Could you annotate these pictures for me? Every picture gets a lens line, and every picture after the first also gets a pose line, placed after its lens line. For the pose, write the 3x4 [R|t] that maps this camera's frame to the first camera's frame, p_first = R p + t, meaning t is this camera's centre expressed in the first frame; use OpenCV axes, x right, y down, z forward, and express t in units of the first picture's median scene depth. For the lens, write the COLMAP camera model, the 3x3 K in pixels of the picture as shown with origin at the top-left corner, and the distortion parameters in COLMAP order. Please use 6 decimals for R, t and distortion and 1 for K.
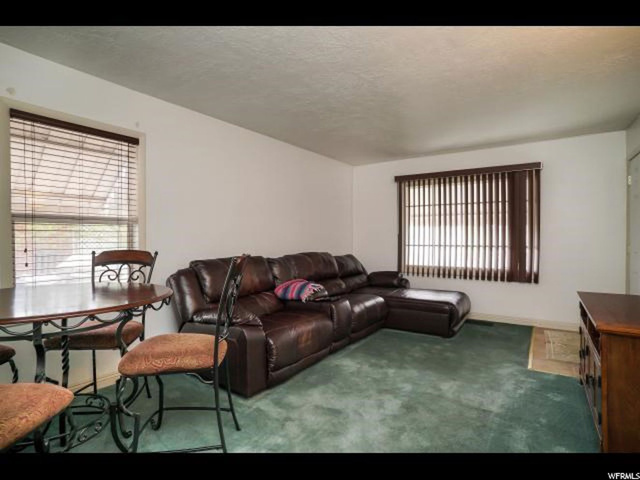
lens RADIAL K [[336.3, 0, 318.3], [0, 336.3, 237.8], [0, 0, 1]] dist [-0.042695, 0.006809]
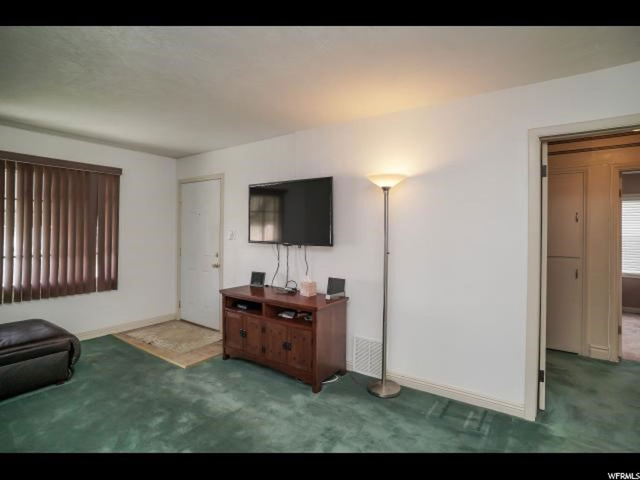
lens RADIAL K [[336.3, 0, 309.7], [0, 336.3, 227.2], [0, 0, 1]] dist [-0.042695, 0.006809]
pose [[0.010945, 0.010313, 0.999887, -0.464780], [-0.009696, 0.999901, -0.010207, -0.063746], [-0.999893, -0.009583, 0.011044, 0.567737]]
